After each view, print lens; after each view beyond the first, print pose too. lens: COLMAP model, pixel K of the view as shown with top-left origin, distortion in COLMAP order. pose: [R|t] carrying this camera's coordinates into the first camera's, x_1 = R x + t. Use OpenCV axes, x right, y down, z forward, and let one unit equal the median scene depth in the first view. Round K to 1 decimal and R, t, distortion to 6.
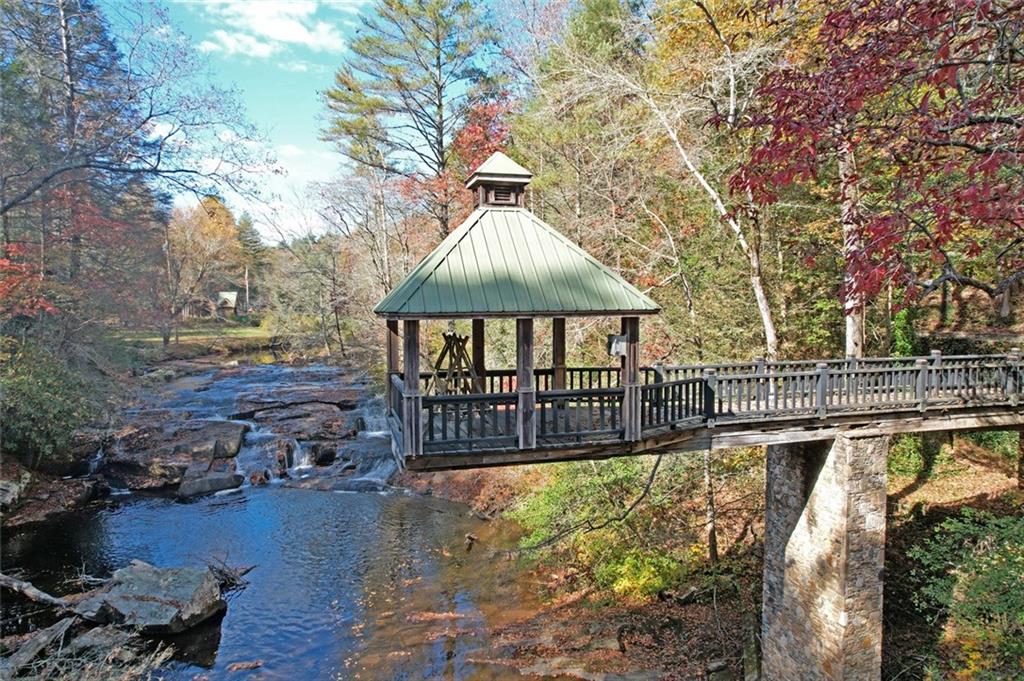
lens RADIAL K [[635.7, 0, 510.0], [0, 635.7, 338.6], [0, 0, 1]] dist [-0.040628, 0.005344]
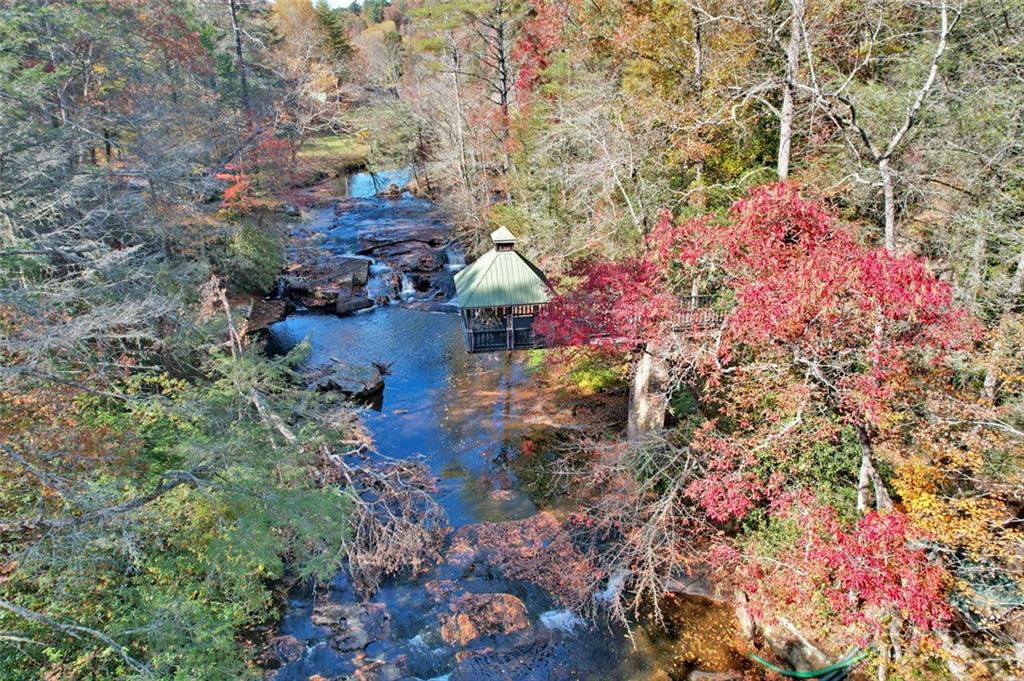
lens RADIAL K [[635.7, 0, 512.0], [0, 635.7, 339.0], [0, 0, 1]] dist [-0.040628, 0.005344]
pose [[0.992613, 0.046359, -0.112121, 0.099070], [-0.003916, 0.935881, 0.352294, -0.241900], [0.121264, -0.349252, 0.929149, -0.450207]]
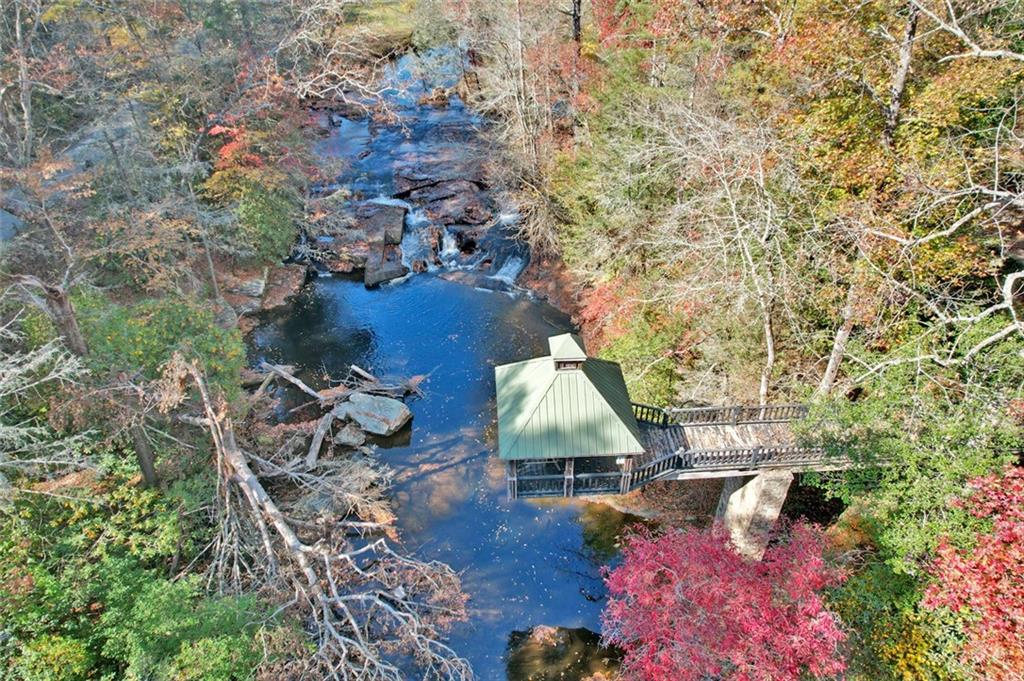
lens RADIAL K [[635.7, 0, 512.5], [0, 635.7, 339.0], [0, 0, 1]] dist [-0.040628, 0.005344]
pose [[0.976360, 0.127817, -0.174308, 0.040878], [-0.008706, 0.829026, 0.559143, -0.391162], [0.215974, -0.544407, 0.810541, -0.111915]]
